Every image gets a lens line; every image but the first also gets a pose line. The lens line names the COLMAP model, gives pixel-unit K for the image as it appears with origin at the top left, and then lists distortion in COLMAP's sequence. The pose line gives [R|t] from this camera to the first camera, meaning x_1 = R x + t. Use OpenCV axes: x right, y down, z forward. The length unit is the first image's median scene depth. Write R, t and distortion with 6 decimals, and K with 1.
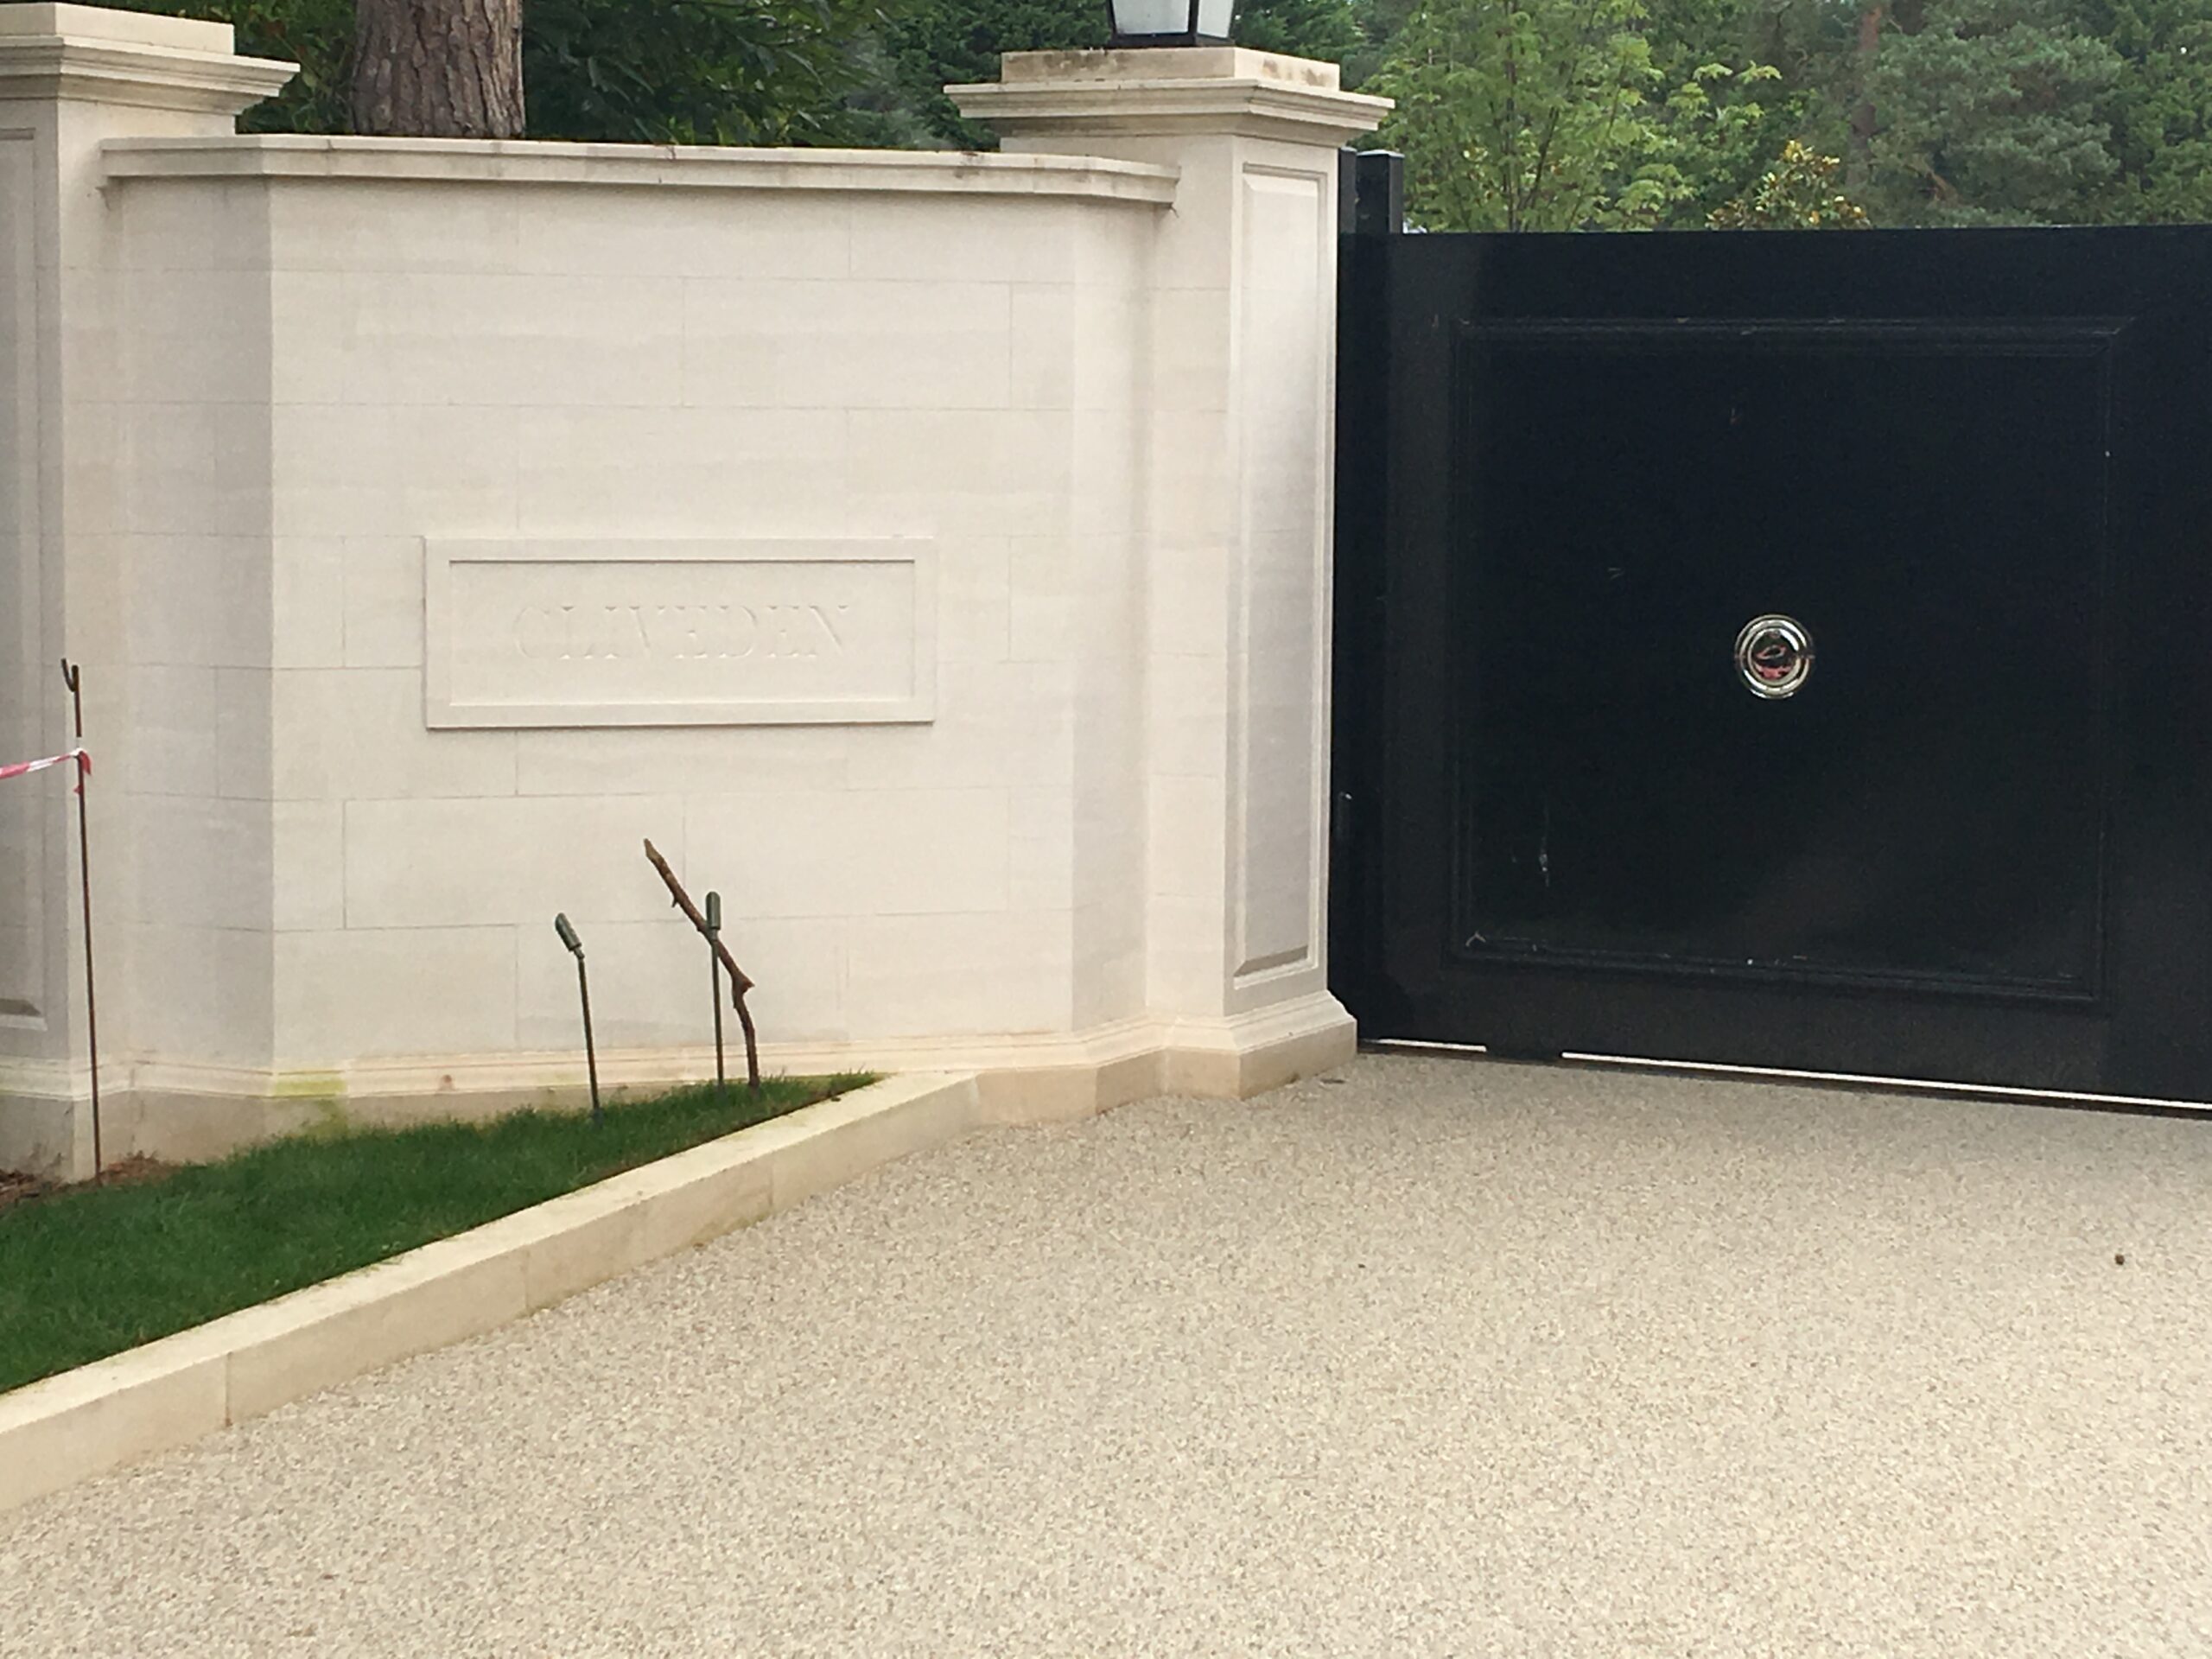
lens RADIAL K [[4552.1, 0, 1098.3], [0, 4552.1, 754.6], [0, 0, 1]] dist [0.064594, 0.000000]
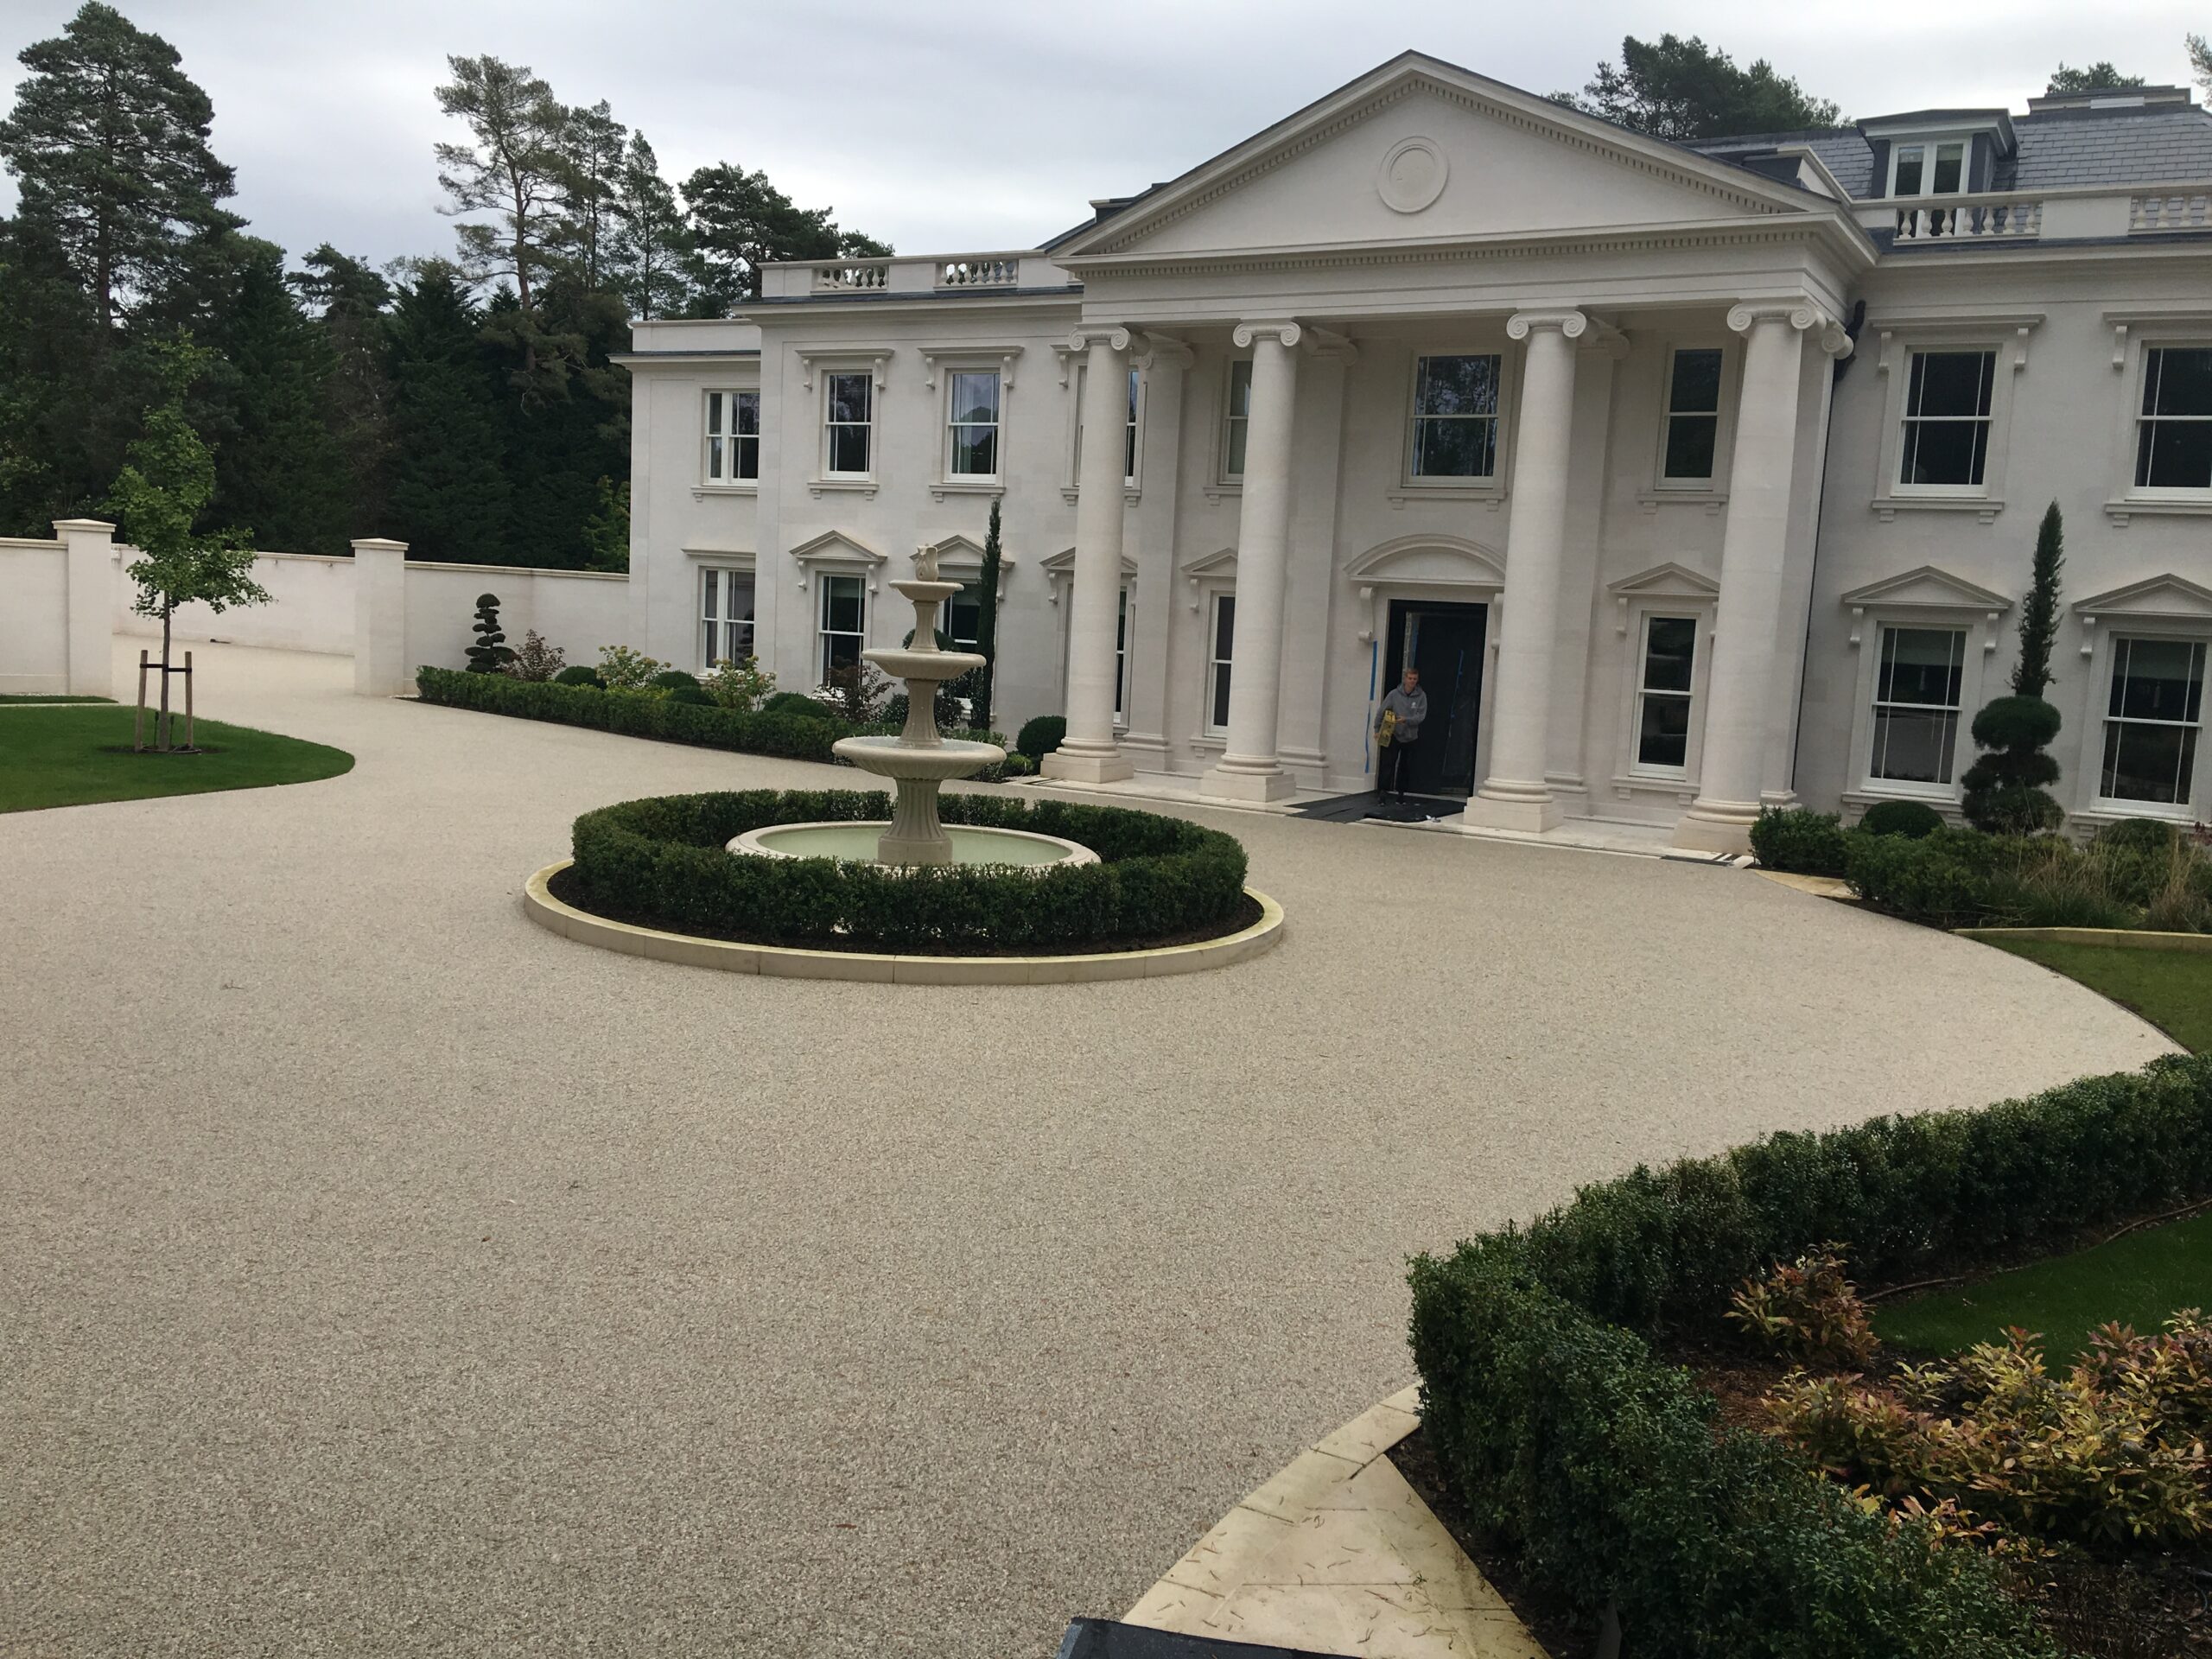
lens RADIAL K [[1852.1, 0, 1105.1], [0, 1852.1, 805.8], [0, 0, 1]] dist [0.132625, -0.184994]
pose [[0.822827, -0.028973, 0.567553, 0.446670], [-0.001014, 0.998623, 0.052449, -0.078532], [-0.568291, -0.043732, 0.821664, 0.844457]]
